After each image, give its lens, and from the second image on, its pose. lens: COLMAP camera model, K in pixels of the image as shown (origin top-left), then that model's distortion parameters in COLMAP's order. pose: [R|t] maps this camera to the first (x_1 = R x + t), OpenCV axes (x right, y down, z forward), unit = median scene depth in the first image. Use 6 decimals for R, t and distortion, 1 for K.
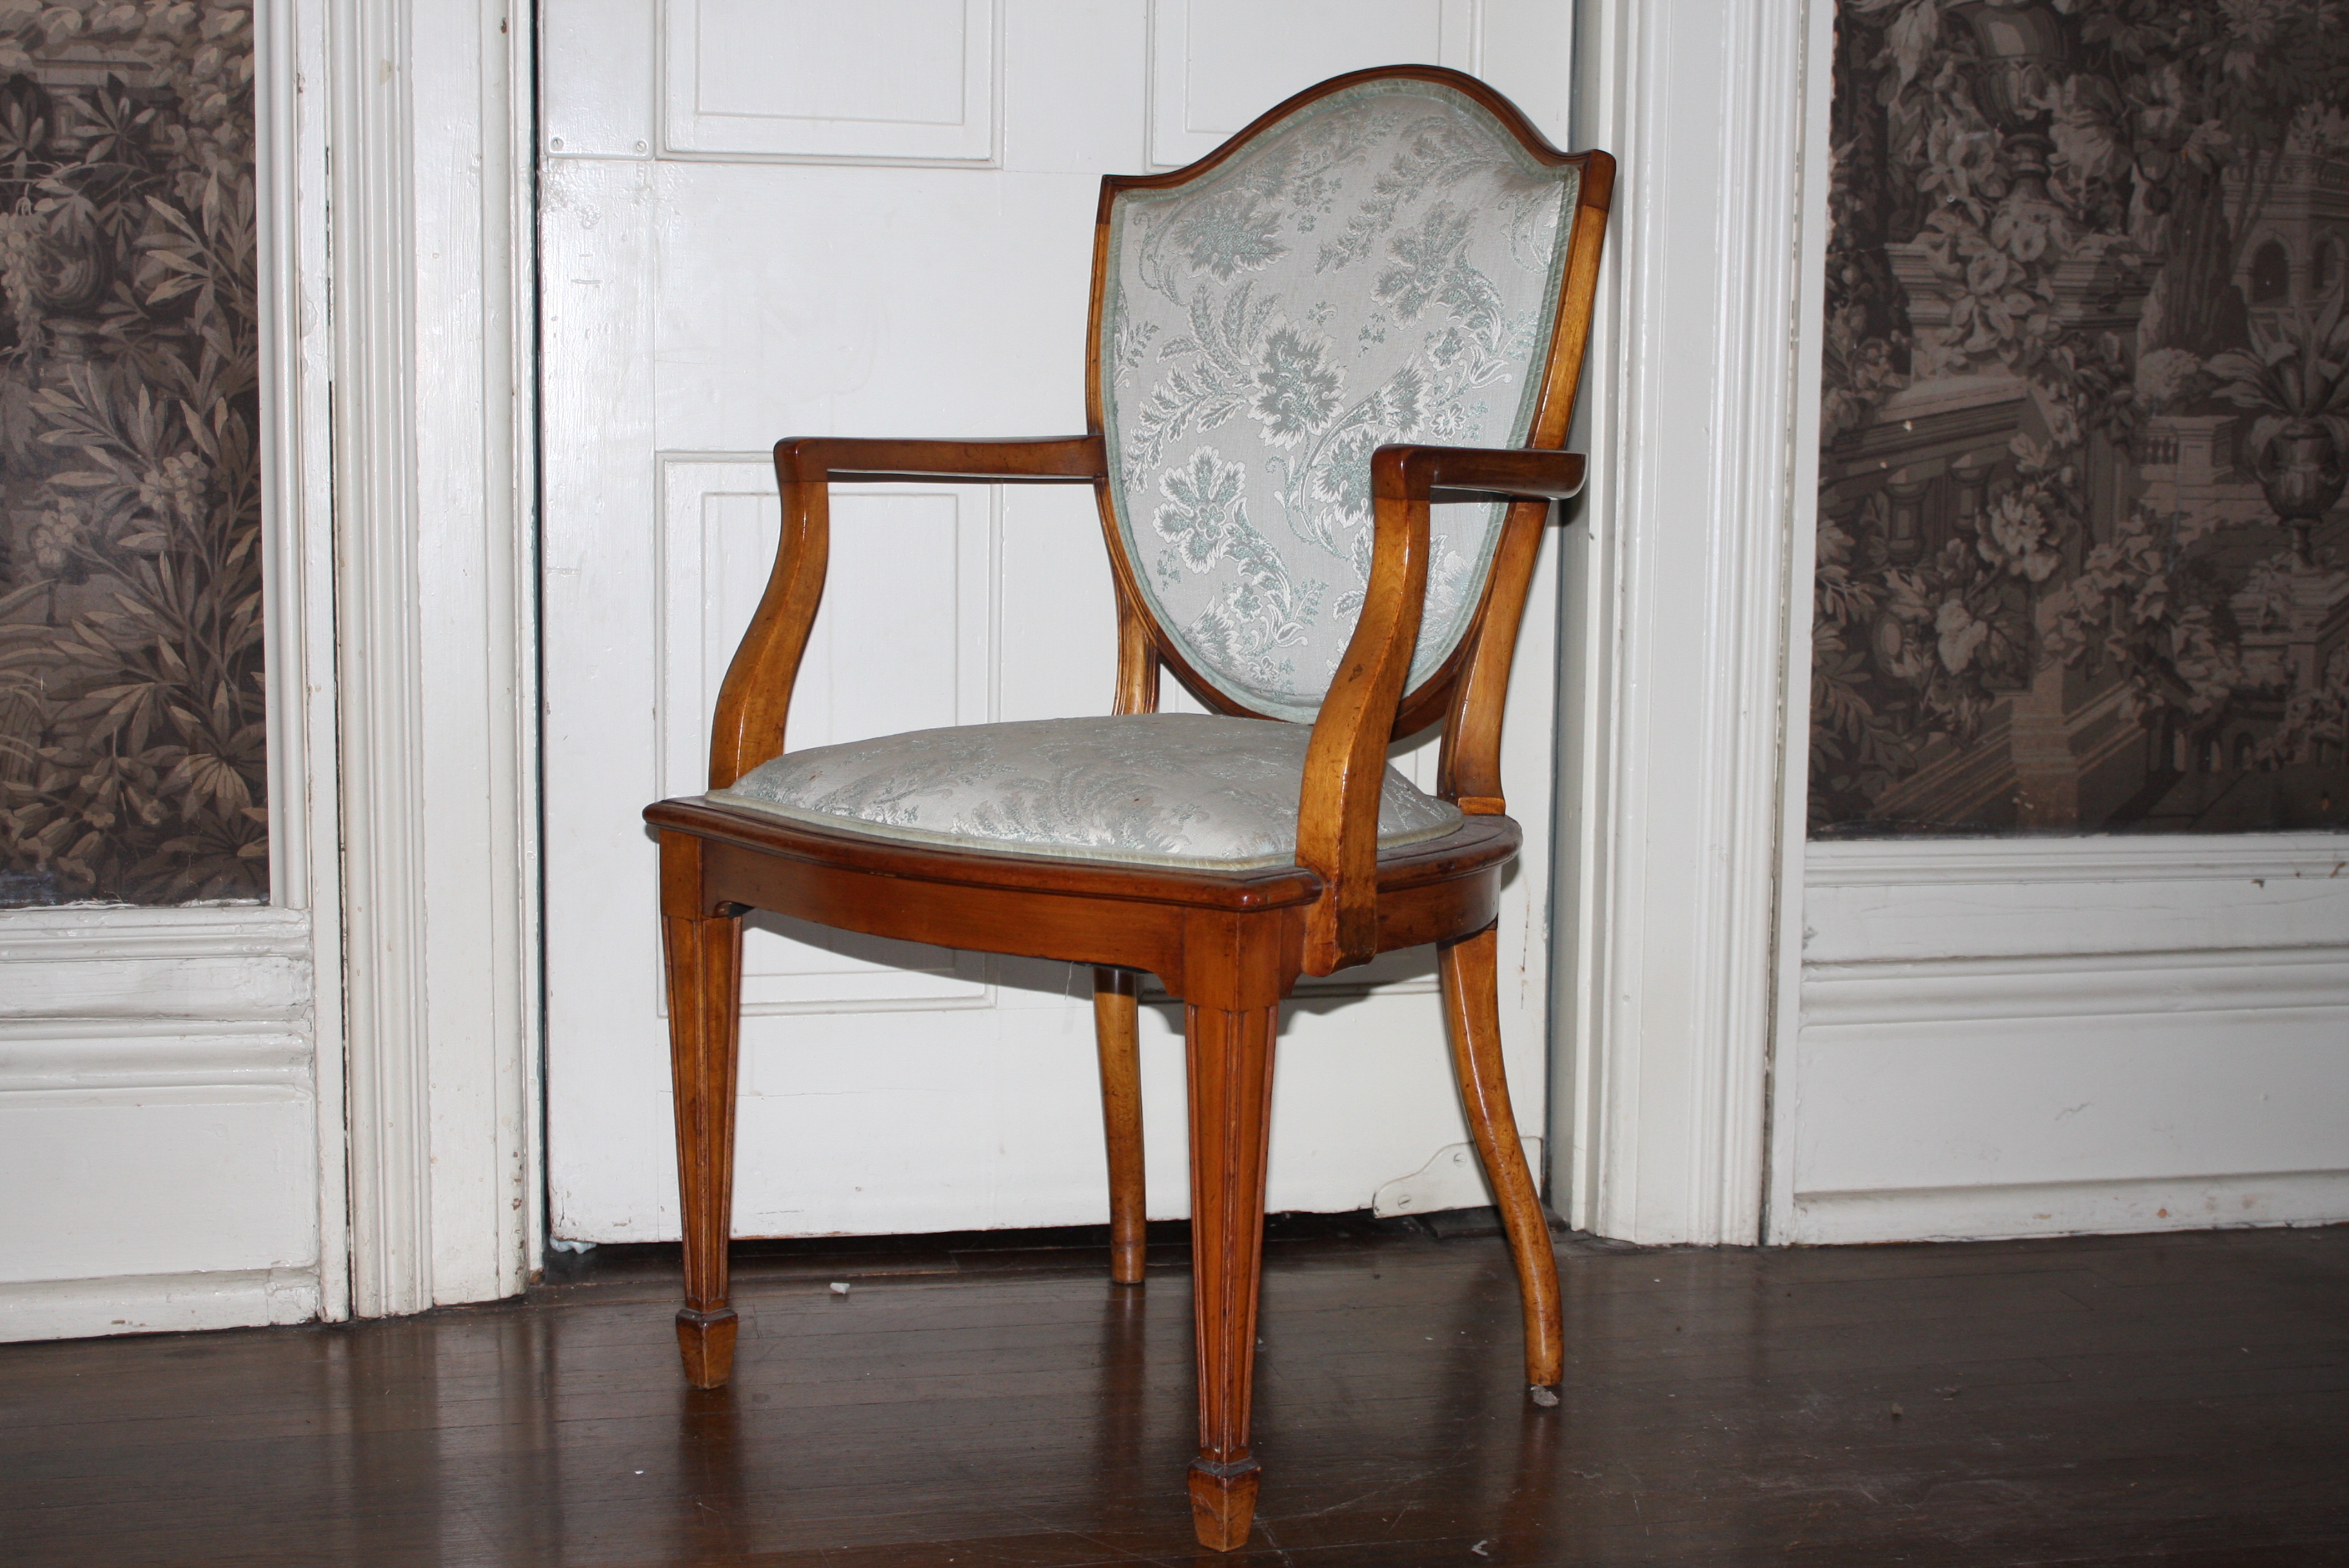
lens RADIAL K [[3314.9, 0, 1187.5], [0, 3314.9, 779.7], [0, 0, 1]] dist [0.063840, 0.000000]
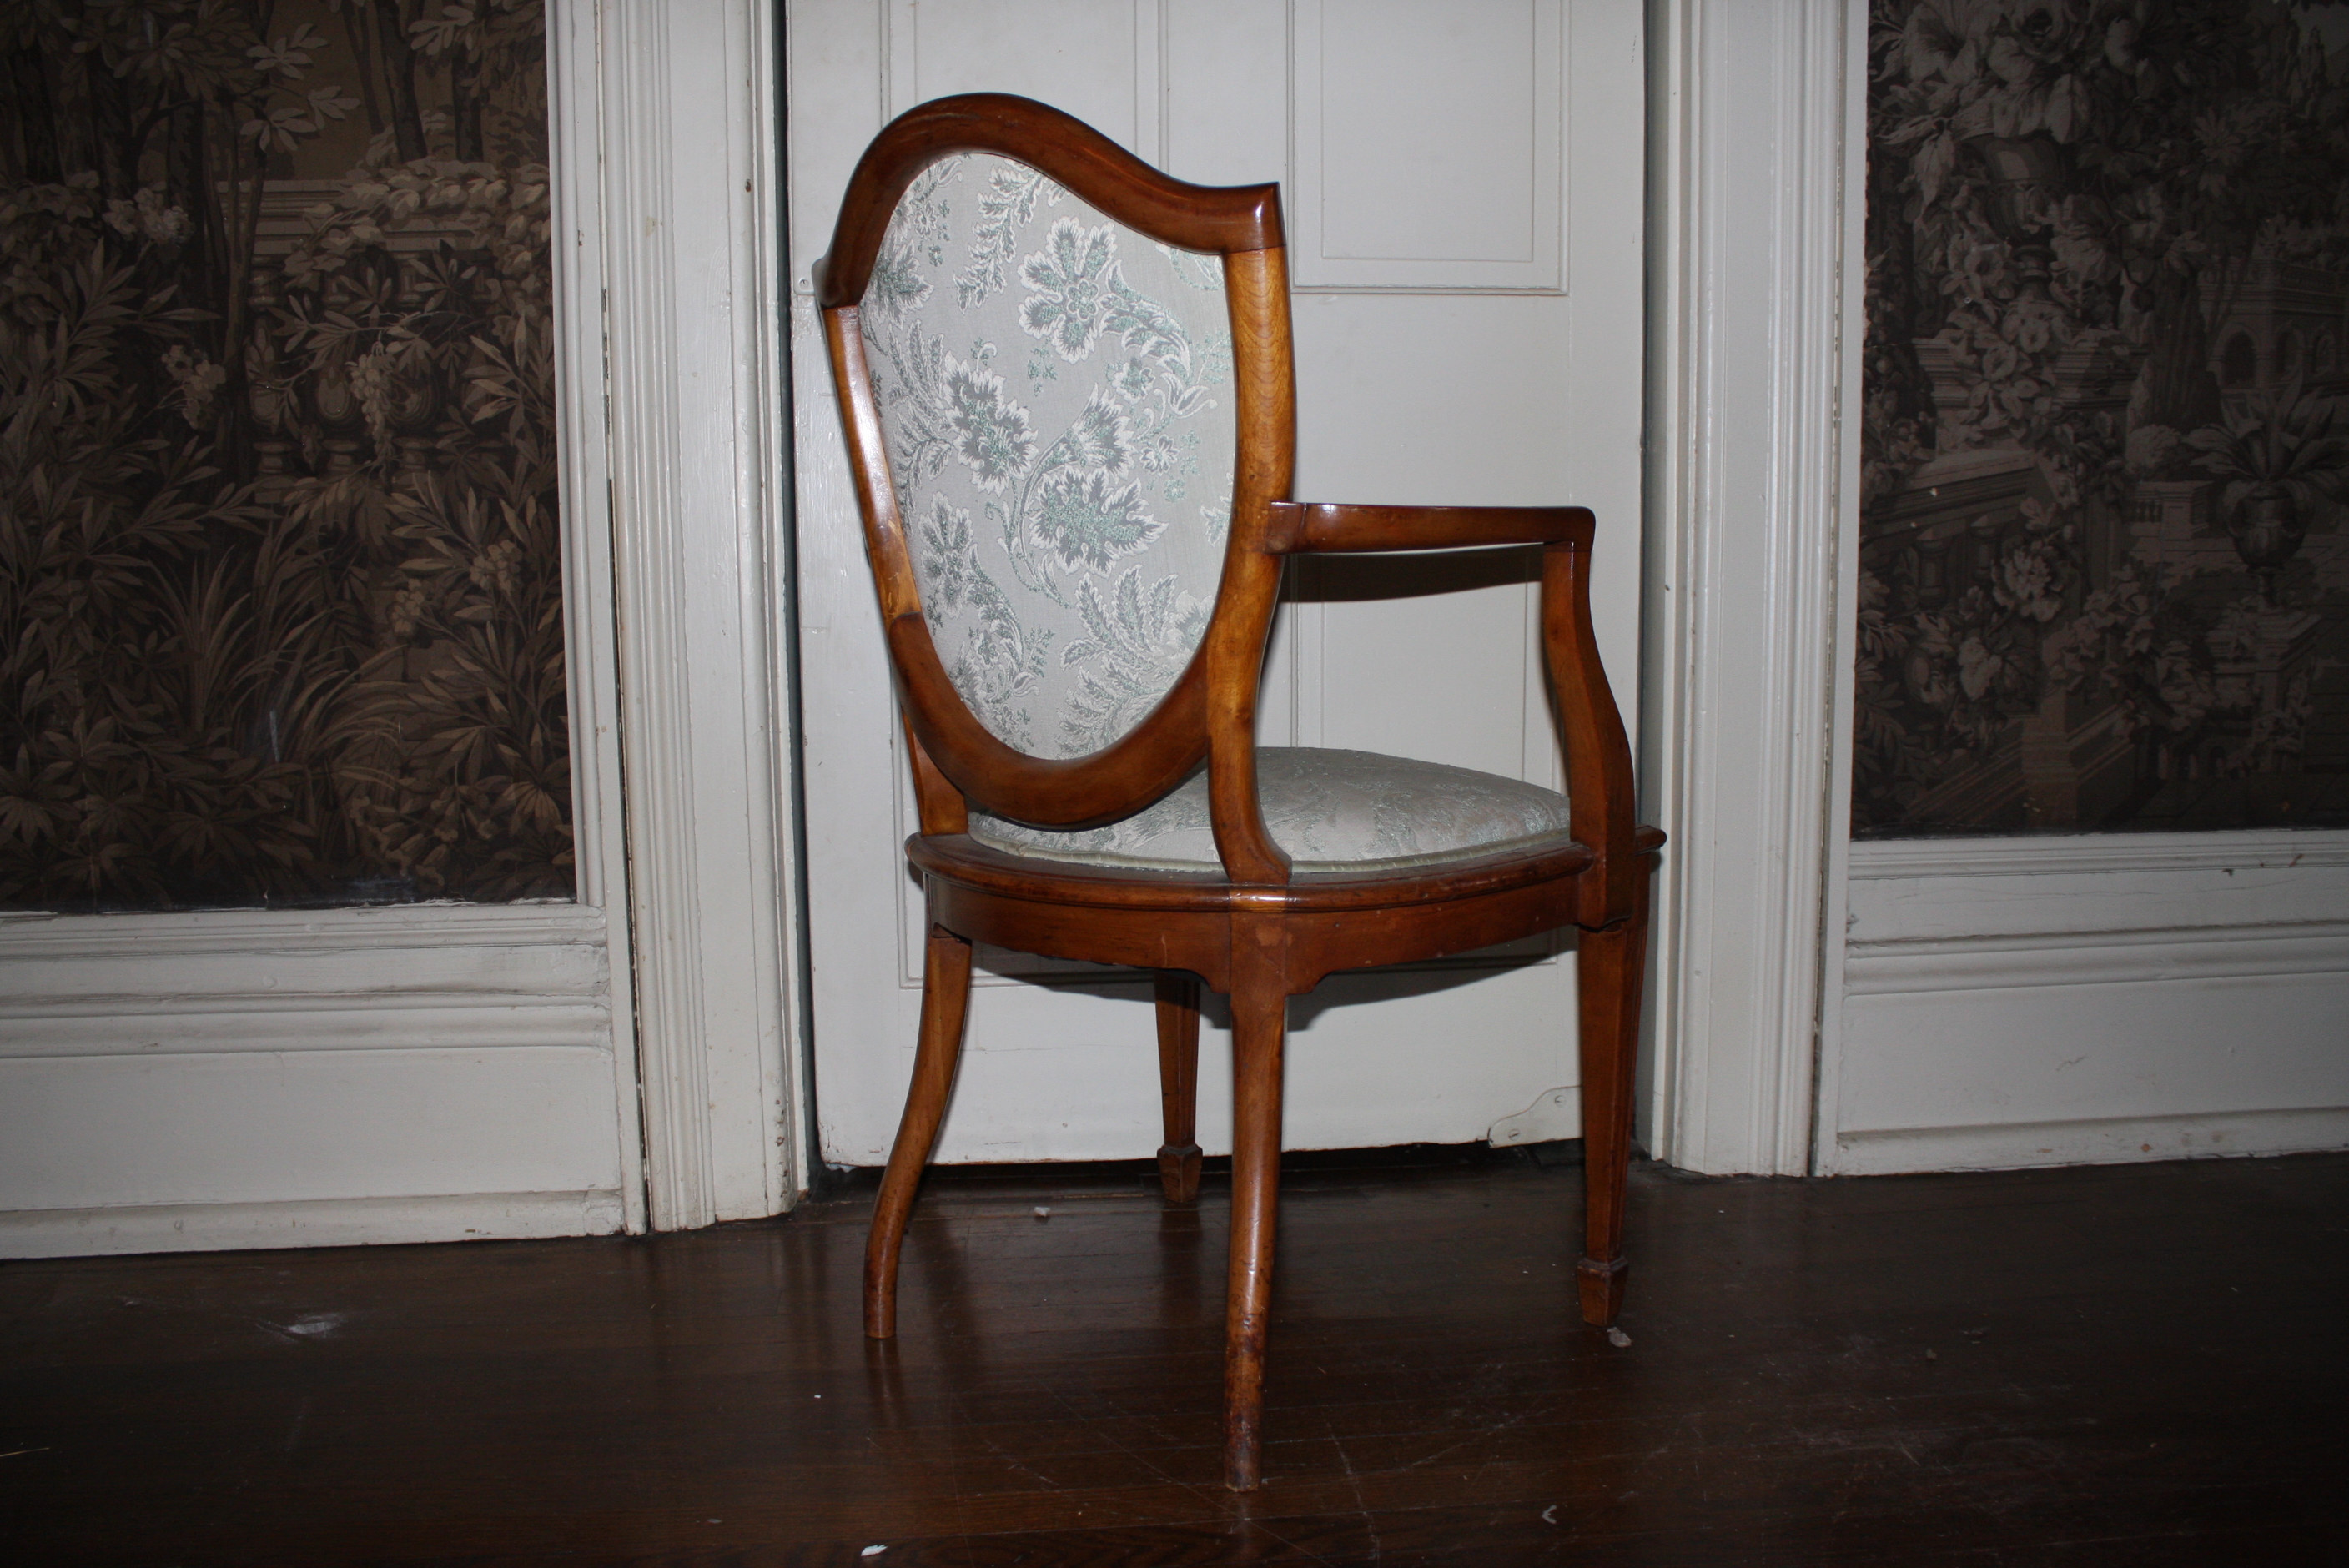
lens RADIAL K [[2037.1, 0, 1192.1], [0, 2037.1, 793.5], [0, 0, 1]] dist [-0.090053, 0.069977]
pose [[0.992437, -0.005554, -0.122631, 0.041387], [0.007897, 0.999795, 0.018630, -0.014166], [0.122502, -0.019458, 0.992277, 0.253695]]
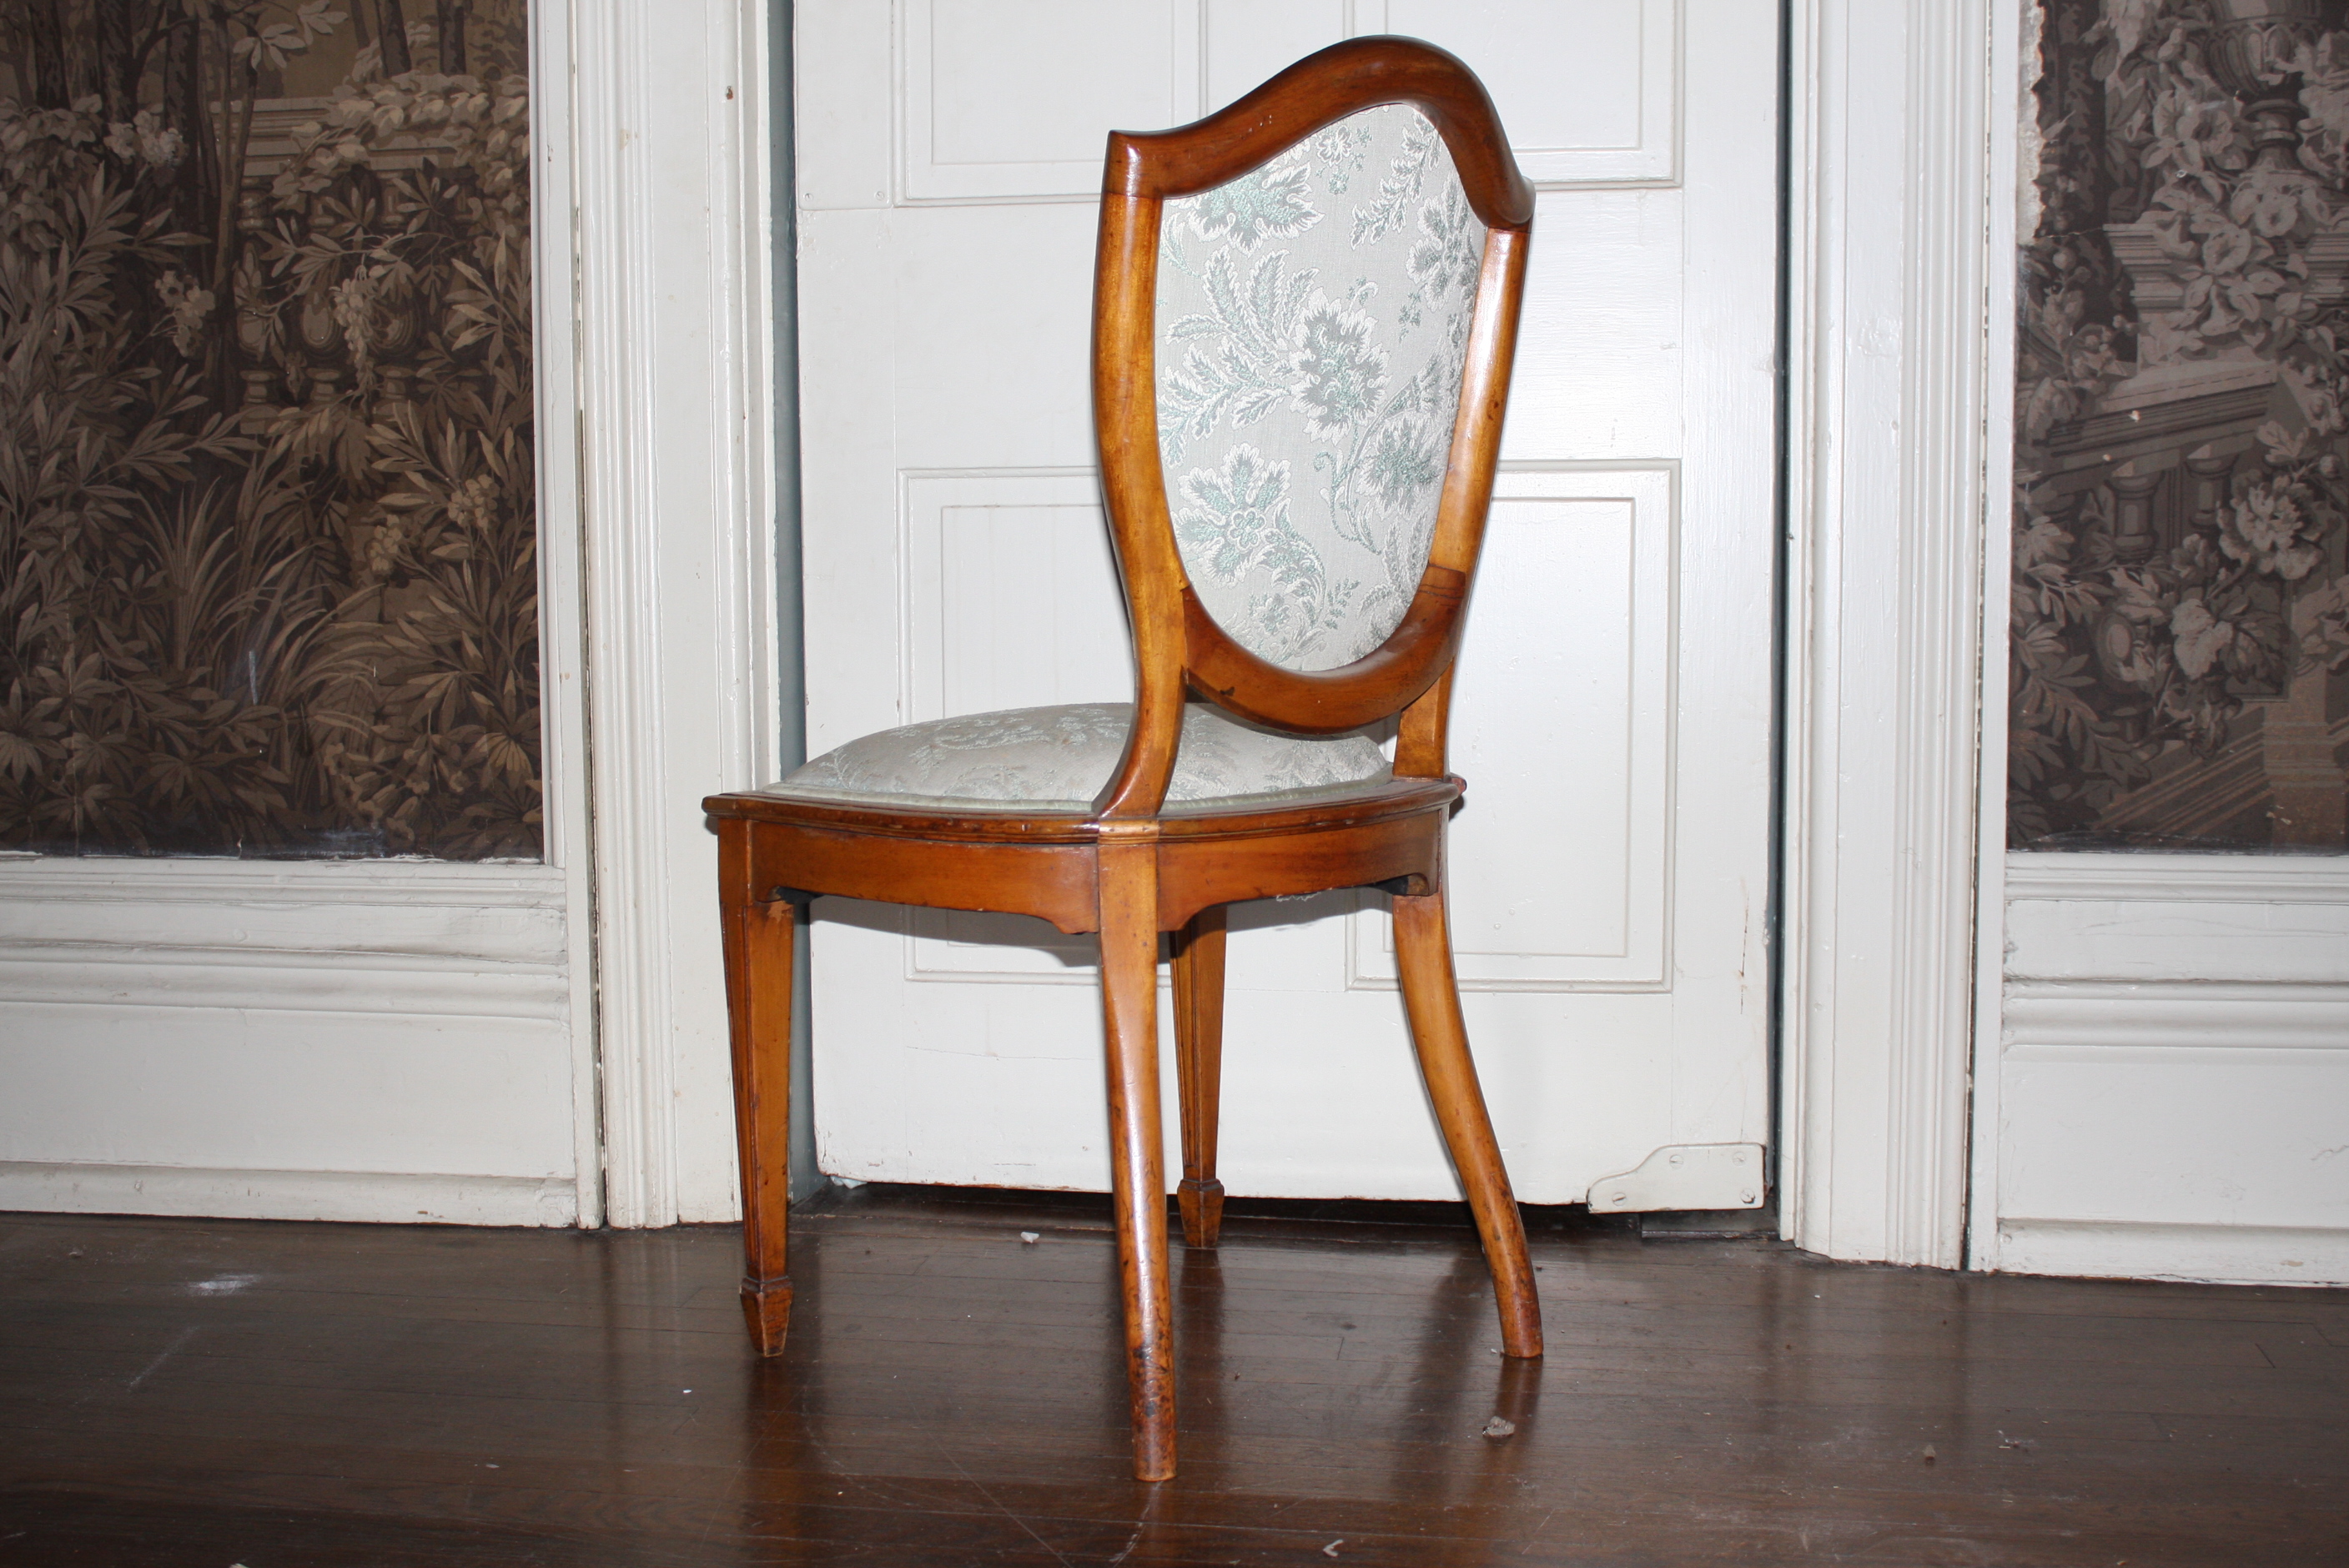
lens RADIAL K [[2692.8, 0, 1160.0], [0, 2692.8, 782.4], [0, 0, 1]] dist [-0.000487, 0.000000]
pose [[0.928515, 0.017174, -0.370897, 0.246194], [-0.024481, 0.999588, -0.015002, 0.016427], [0.370487, 0.023009, 0.928553, 0.188926]]
